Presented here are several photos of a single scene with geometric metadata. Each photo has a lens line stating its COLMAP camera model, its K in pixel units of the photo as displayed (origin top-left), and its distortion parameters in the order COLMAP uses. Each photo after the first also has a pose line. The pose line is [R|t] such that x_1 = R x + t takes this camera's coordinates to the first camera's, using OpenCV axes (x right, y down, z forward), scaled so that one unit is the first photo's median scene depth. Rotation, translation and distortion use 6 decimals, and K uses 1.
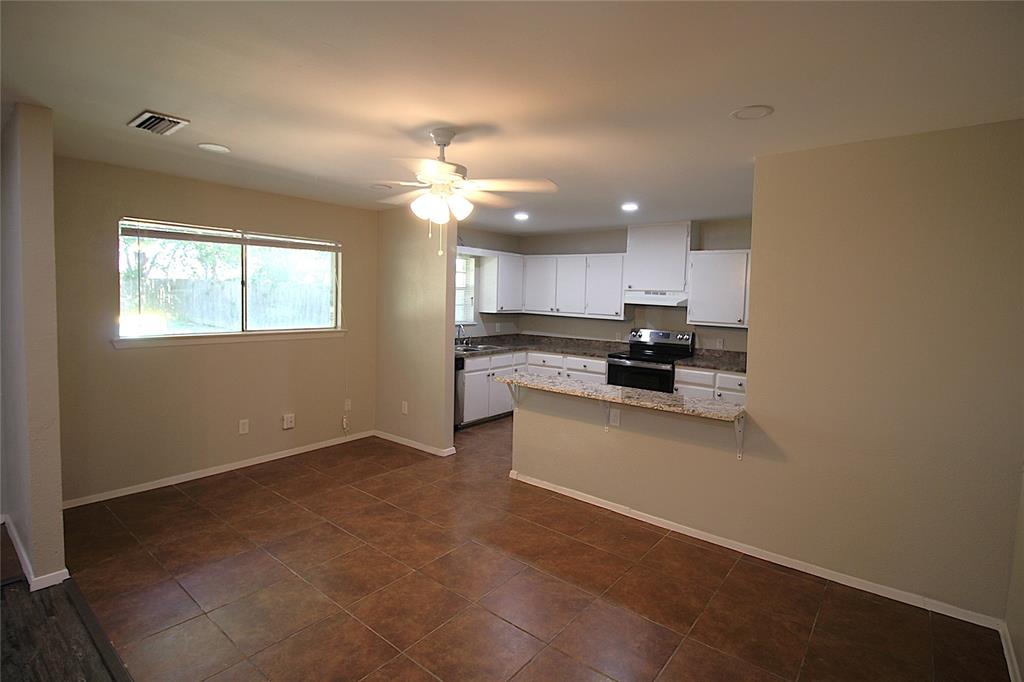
lens RADIAL K [[493.2, 0, 513.9], [0, 493.2, 327.1], [0, 0, 1]] dist [0.000844, -0.014047]
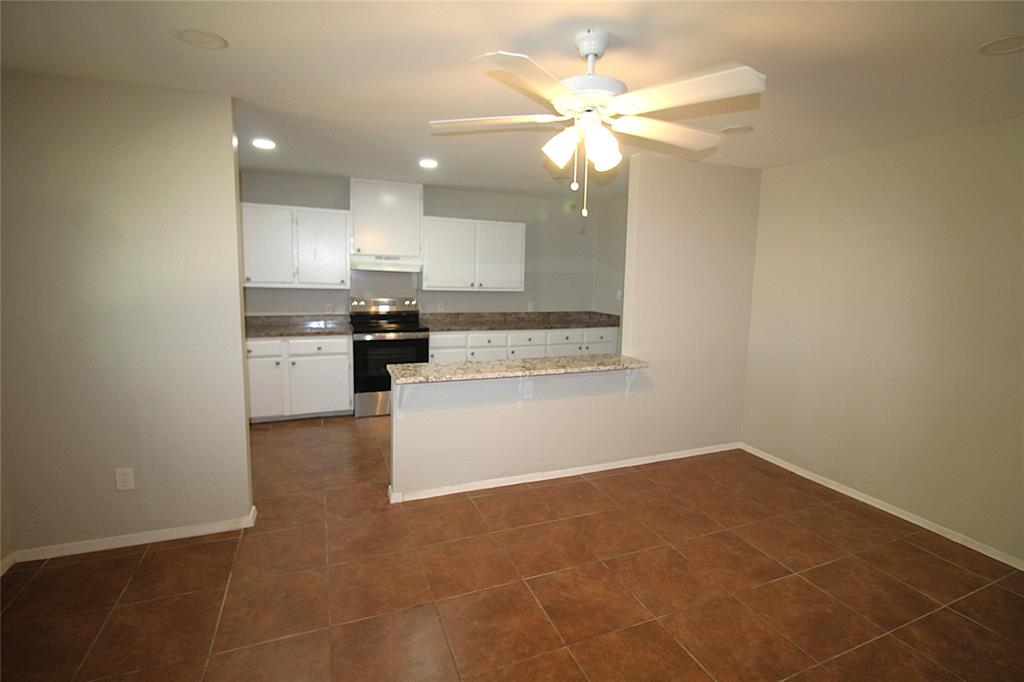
lens RADIAL K [[473.9, 0, 515.2], [0, 473.9, 326.6], [0, 0, 1]] dist [-0.000777, -0.014216]
pose [[0.483868, -0.118282, 0.867111, -0.375301], [0.040038, 0.992779, 0.113082, -0.031490], [-0.874225, -0.019999, 0.485110, 0.345886]]
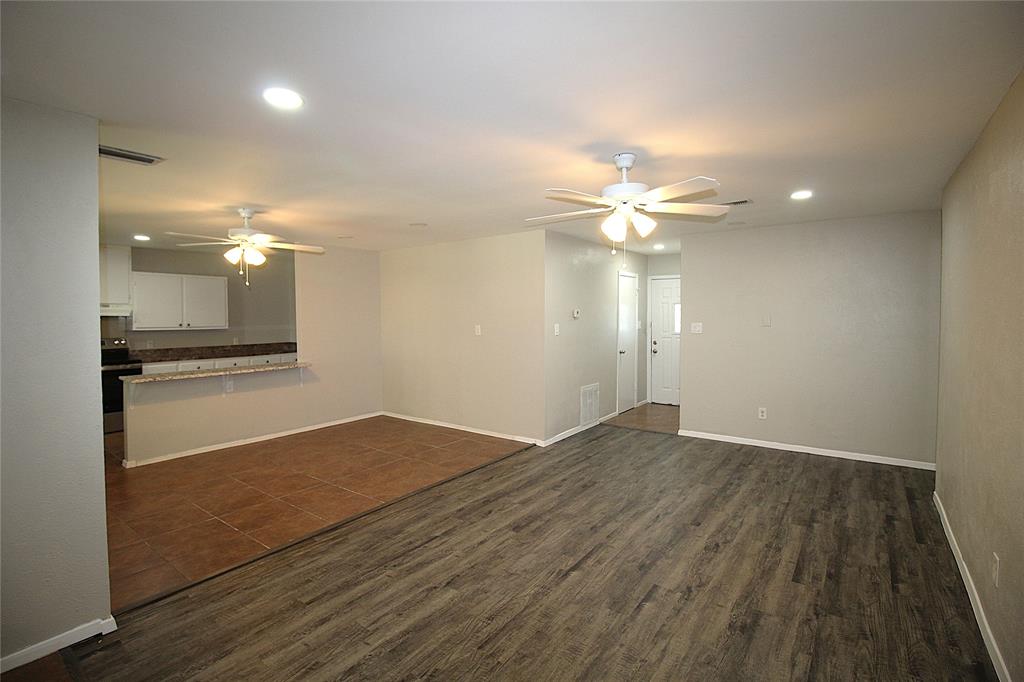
lens RADIAL K [[473.9, 0, 515.2], [0, 473.9, 326.6], [0, 0, 1]] dist [-0.000777, -0.014216]
pose [[-0.039573, -0.052446, 0.997839, -0.801569], [0.063144, 0.996494, 0.054879, -0.018882], [-0.997220, 0.065179, -0.036122, 0.087160]]
